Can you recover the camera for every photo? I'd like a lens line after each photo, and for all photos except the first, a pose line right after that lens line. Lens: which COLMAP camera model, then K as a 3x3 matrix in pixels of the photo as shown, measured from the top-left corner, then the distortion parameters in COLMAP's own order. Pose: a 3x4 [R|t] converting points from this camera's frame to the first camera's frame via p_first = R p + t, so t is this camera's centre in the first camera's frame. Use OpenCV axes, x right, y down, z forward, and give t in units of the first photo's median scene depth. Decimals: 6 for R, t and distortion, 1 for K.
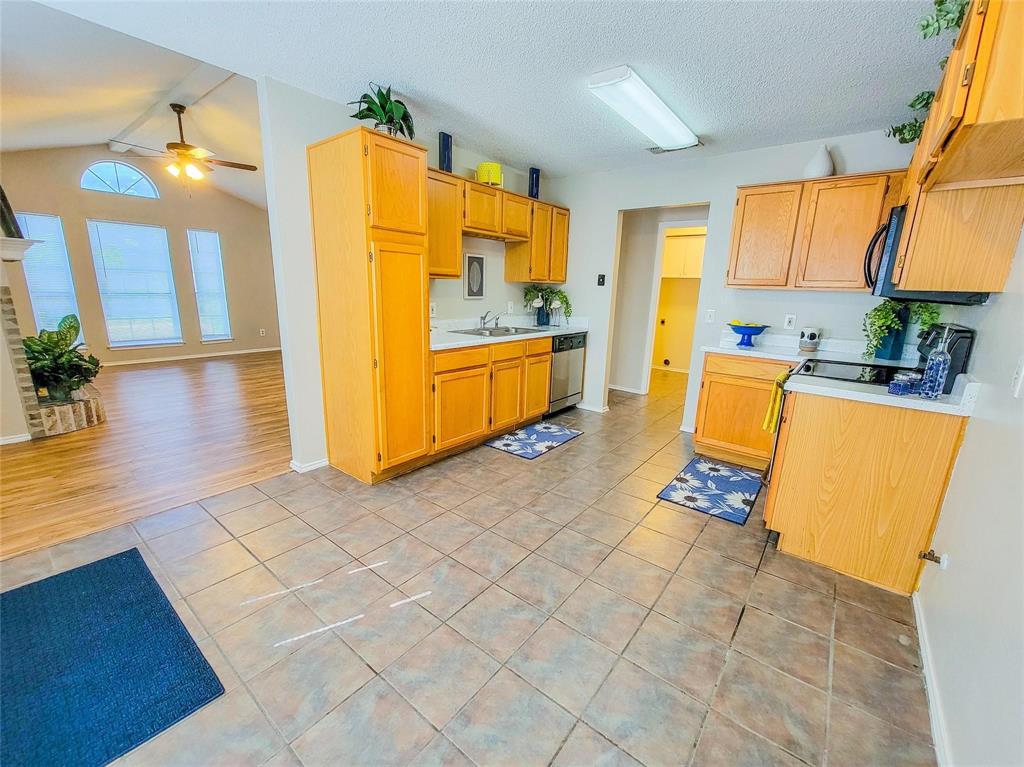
lens RADIAL K [[424.4, 0, 512.6], [0, 424.4, 386.4], [0, 0, 1]] dist [-0.001707, -0.000100]
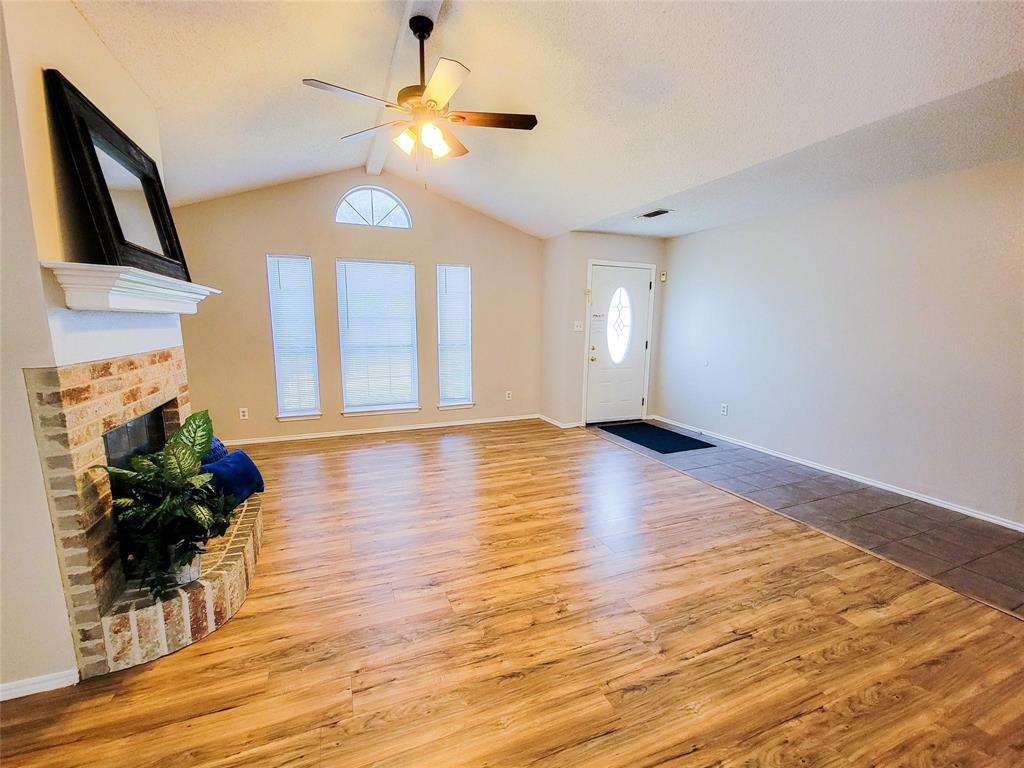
lens RADIAL K [[435.0, 0, 505.5], [0, 435.0, 389.6], [0, 0, 1]] dist [-0.000465, -0.000665]
pose [[0.867528, 0.052405, -0.494619, -0.452678], [-0.092696, 0.994047, -0.057262, -0.194595], [0.488674, 0.095525, 0.867221, 0.704523]]
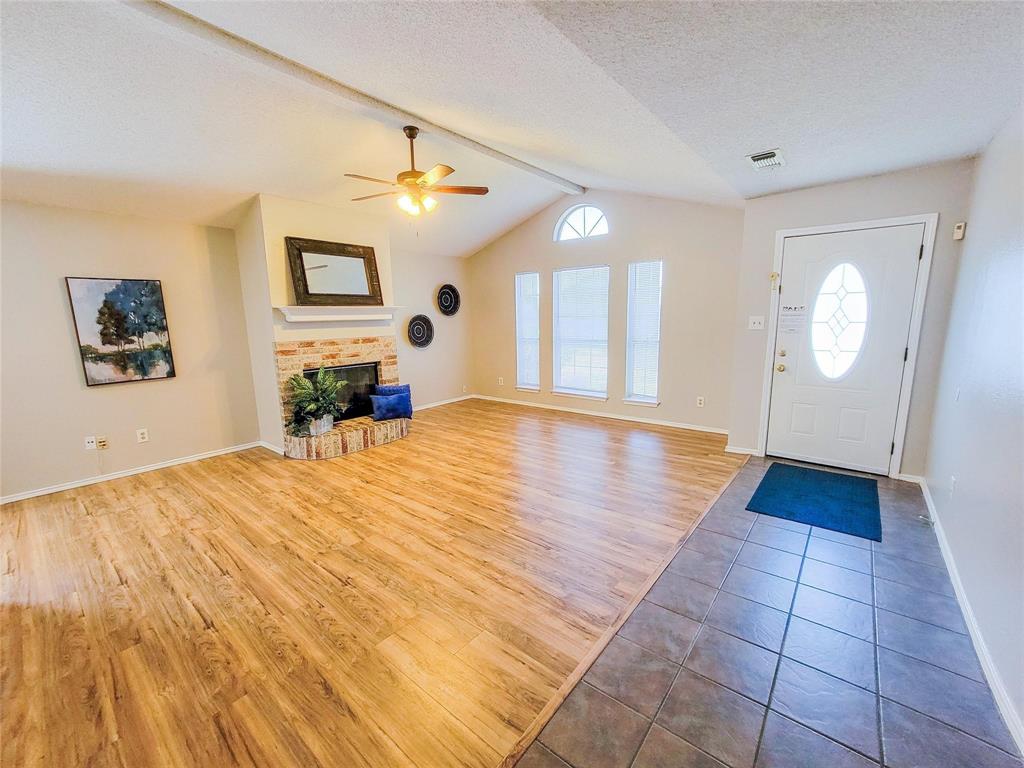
lens RADIAL K [[424.4, 0, 512.6], [0, 424.4, 386.9], [0, 0, 1]] dist [-0.001707, -0.000100]
pose [[-0.020949, 0.136756, -0.990383, 0.118374], [-0.208784, 0.968162, 0.138104, -0.373123], [0.977737, 0.209669, 0.008270, 1.482179]]
